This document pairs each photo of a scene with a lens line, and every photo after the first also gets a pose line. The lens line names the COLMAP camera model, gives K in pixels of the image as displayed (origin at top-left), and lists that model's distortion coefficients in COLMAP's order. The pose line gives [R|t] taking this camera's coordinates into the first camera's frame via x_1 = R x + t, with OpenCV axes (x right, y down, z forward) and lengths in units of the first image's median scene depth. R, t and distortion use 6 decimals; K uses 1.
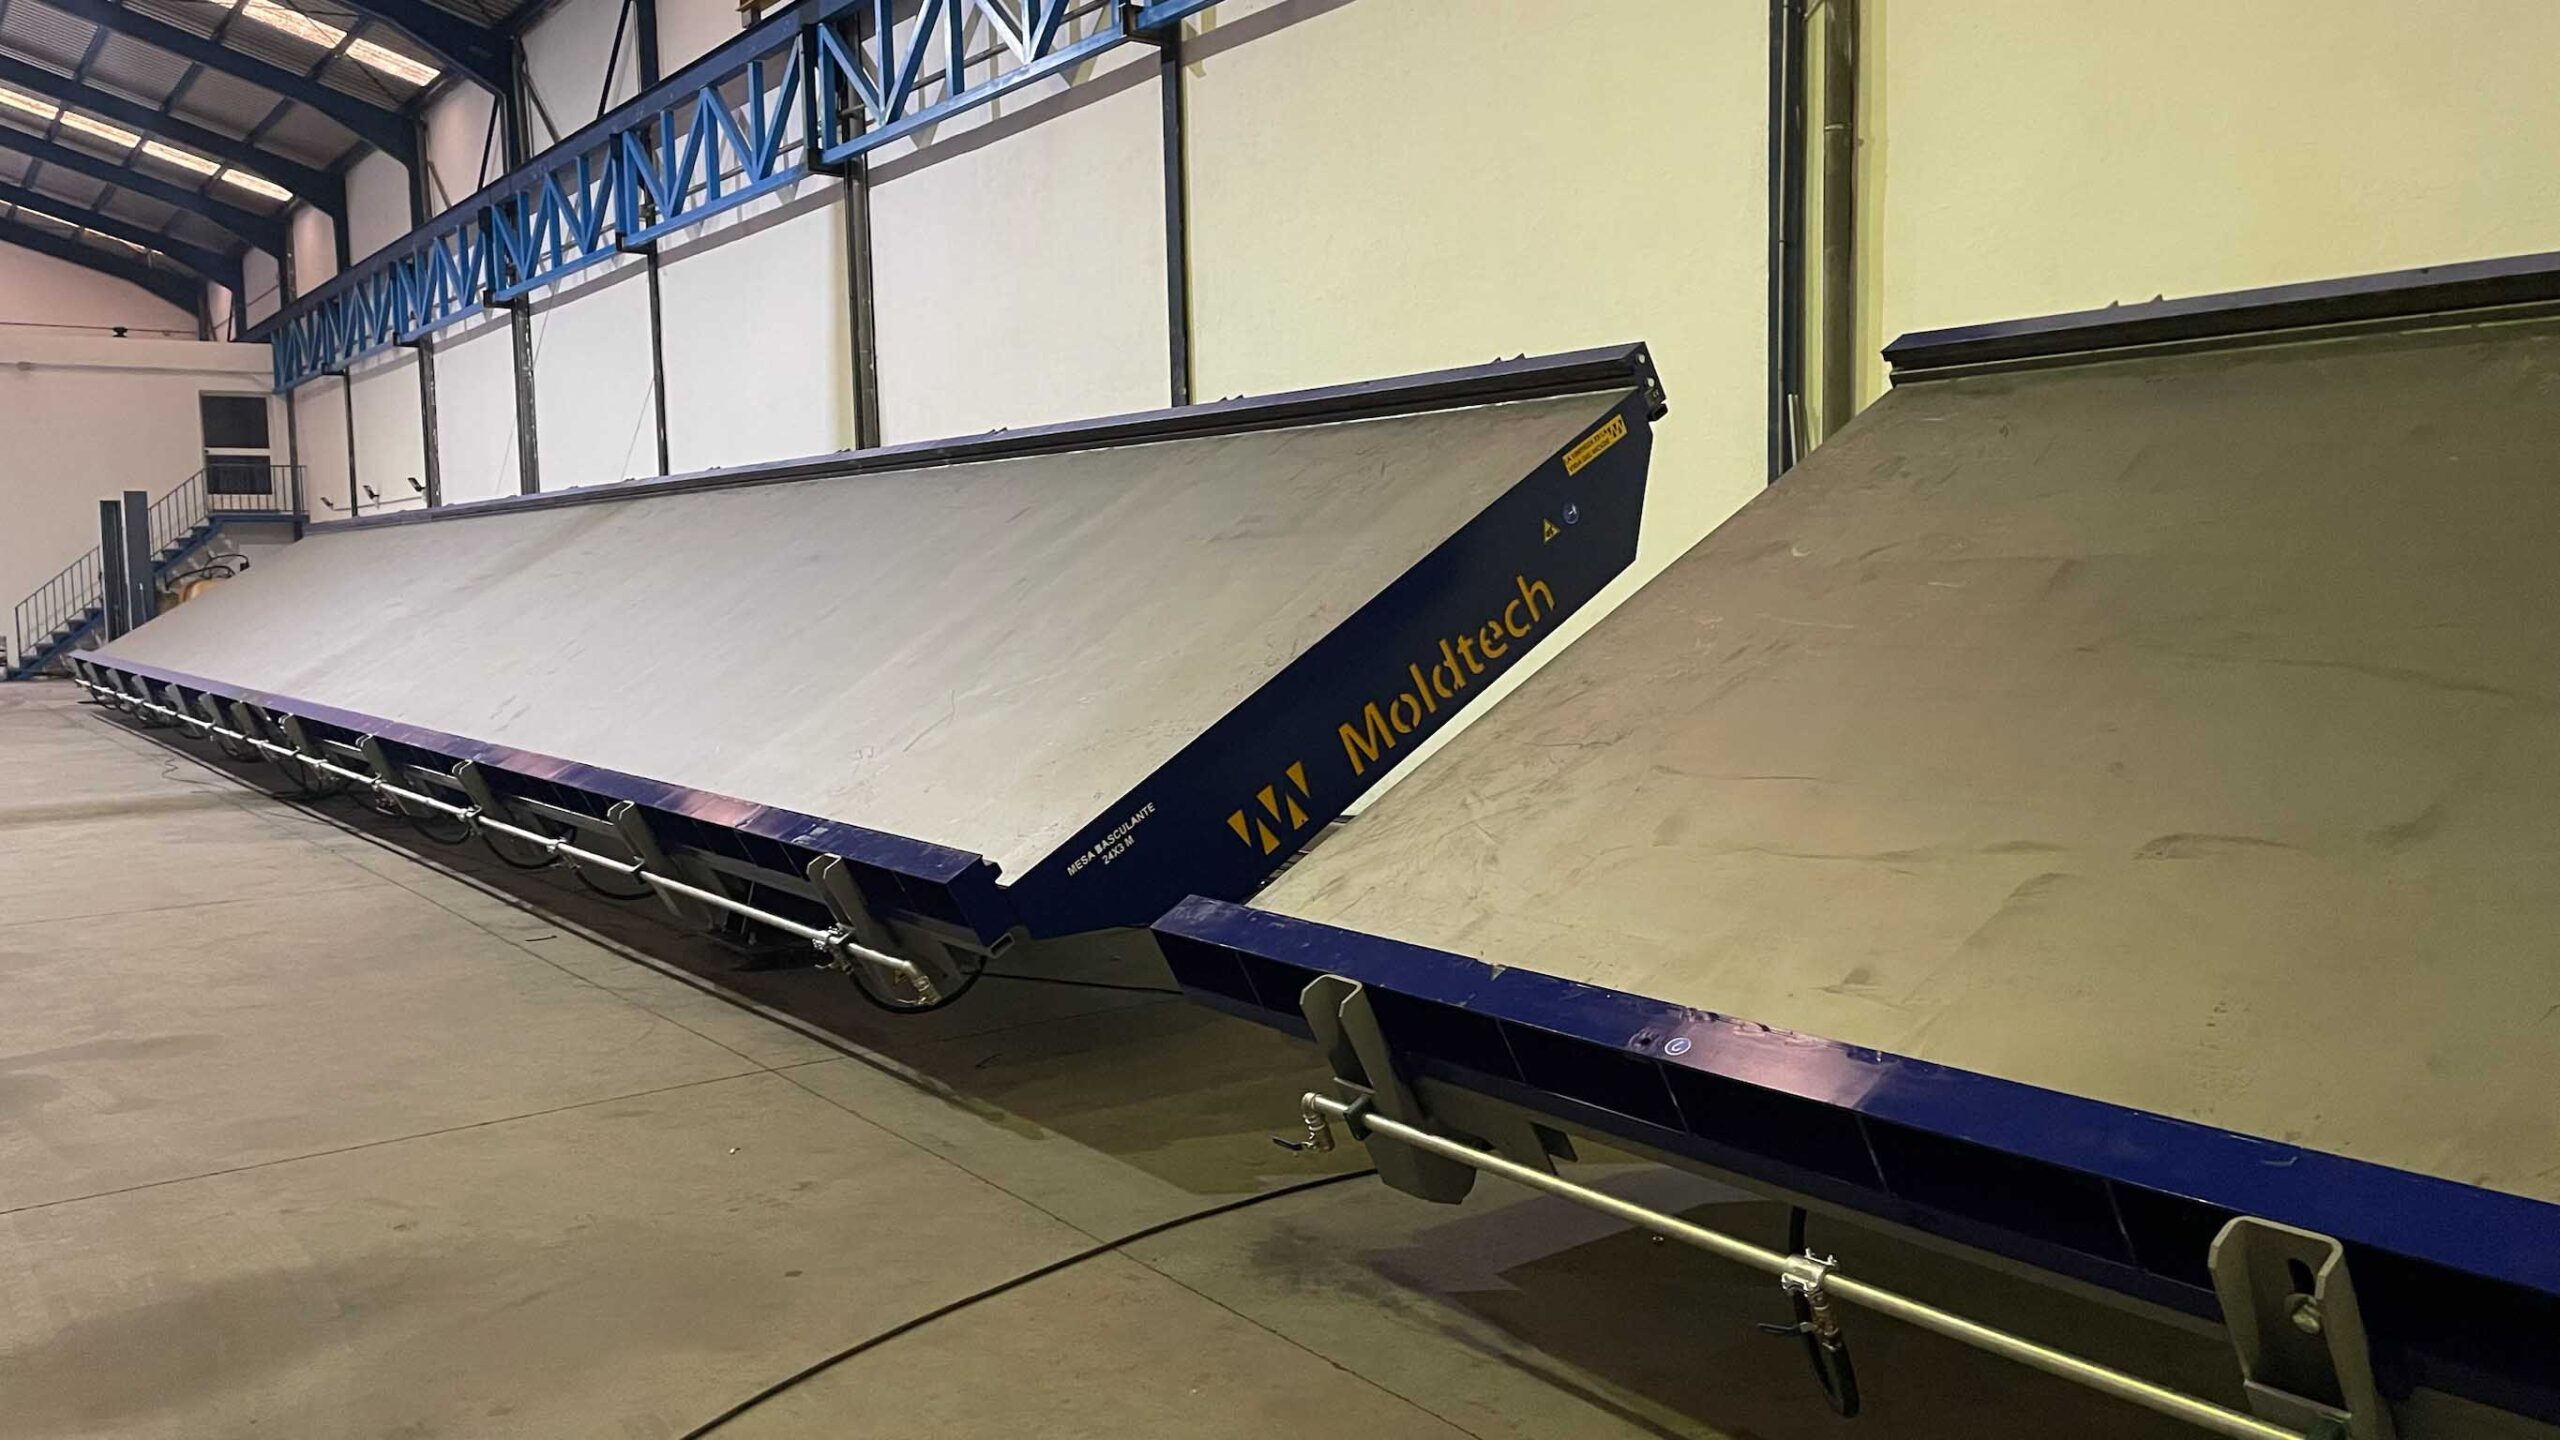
lens RADIAL K [[1941.9, 0, 1288.2], [0, 1941.9, 720.9], [0, 0, 1]] dist [-0.003064, -0.002733]
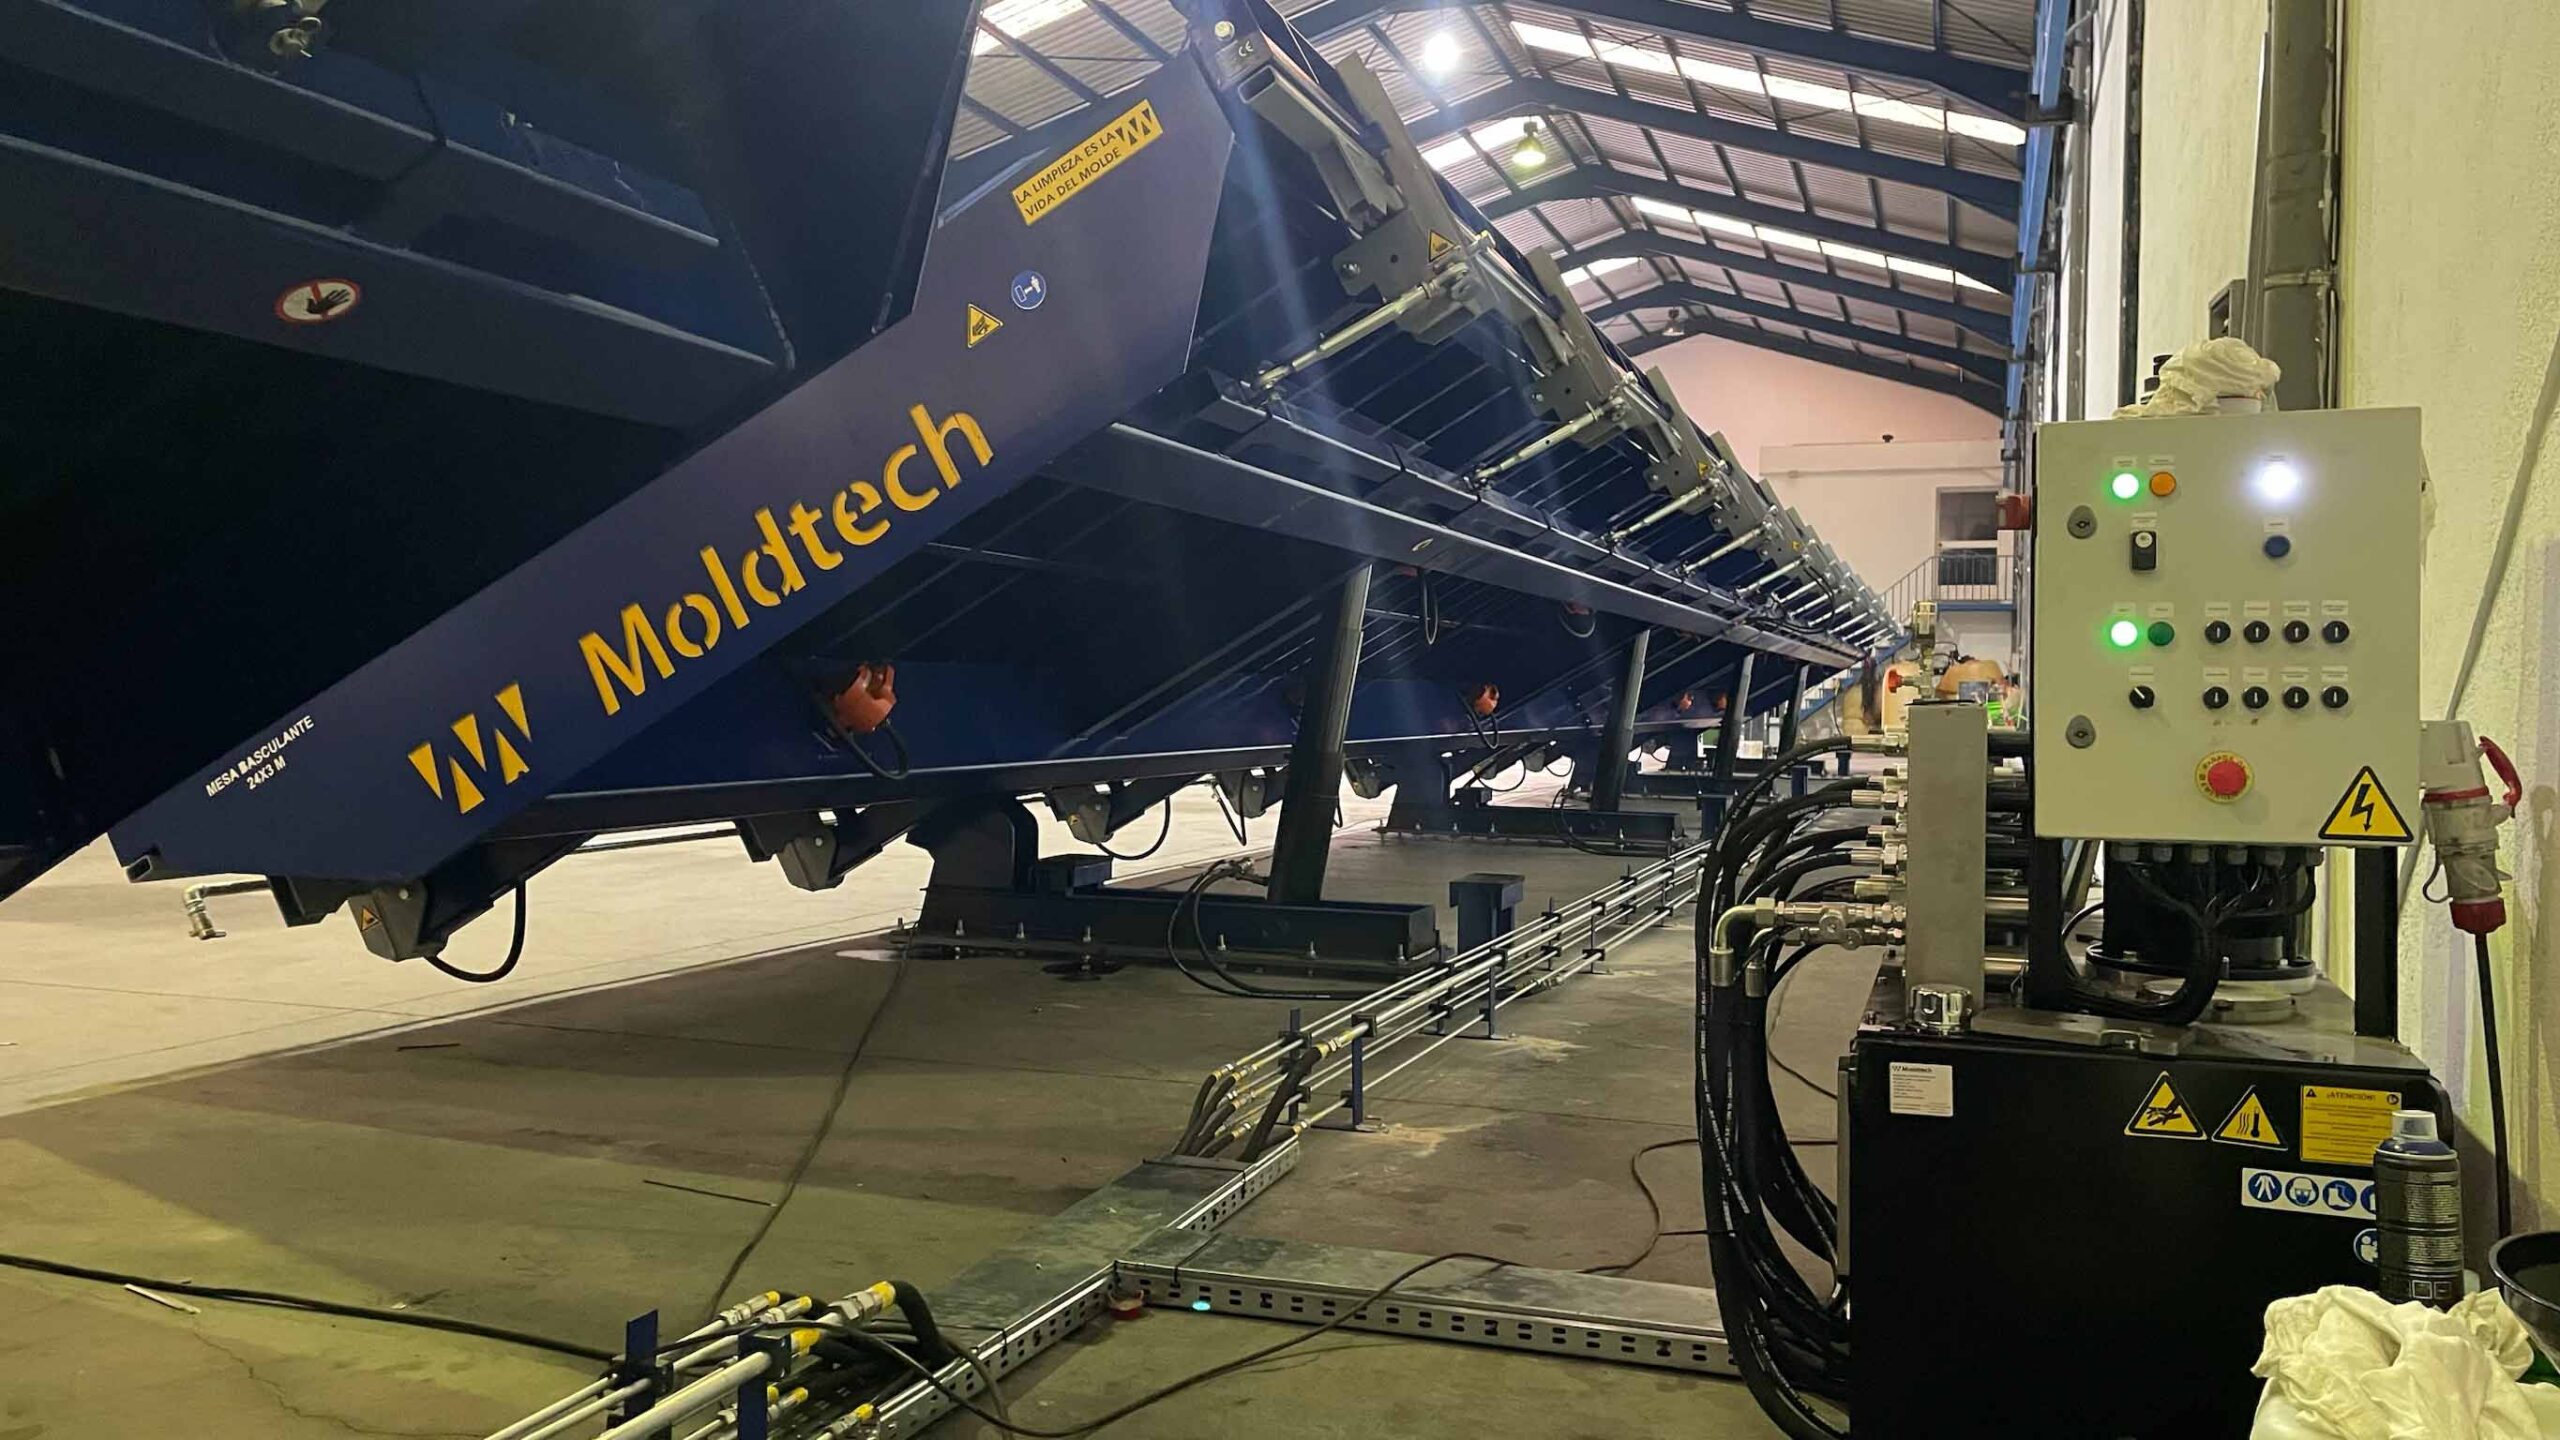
lens RADIAL K [[1941.9, 0, 1286.1], [0, 1941.9, 709.9], [0, 0, 1]] dist [-0.003064, -0.002733]
pose [[0.579811, 0.037953, -0.813867, 0.675037], [-0.091660, 0.995611, -0.018872, 0.017349], [0.809579, 0.085541, 0.580745, 0.779188]]
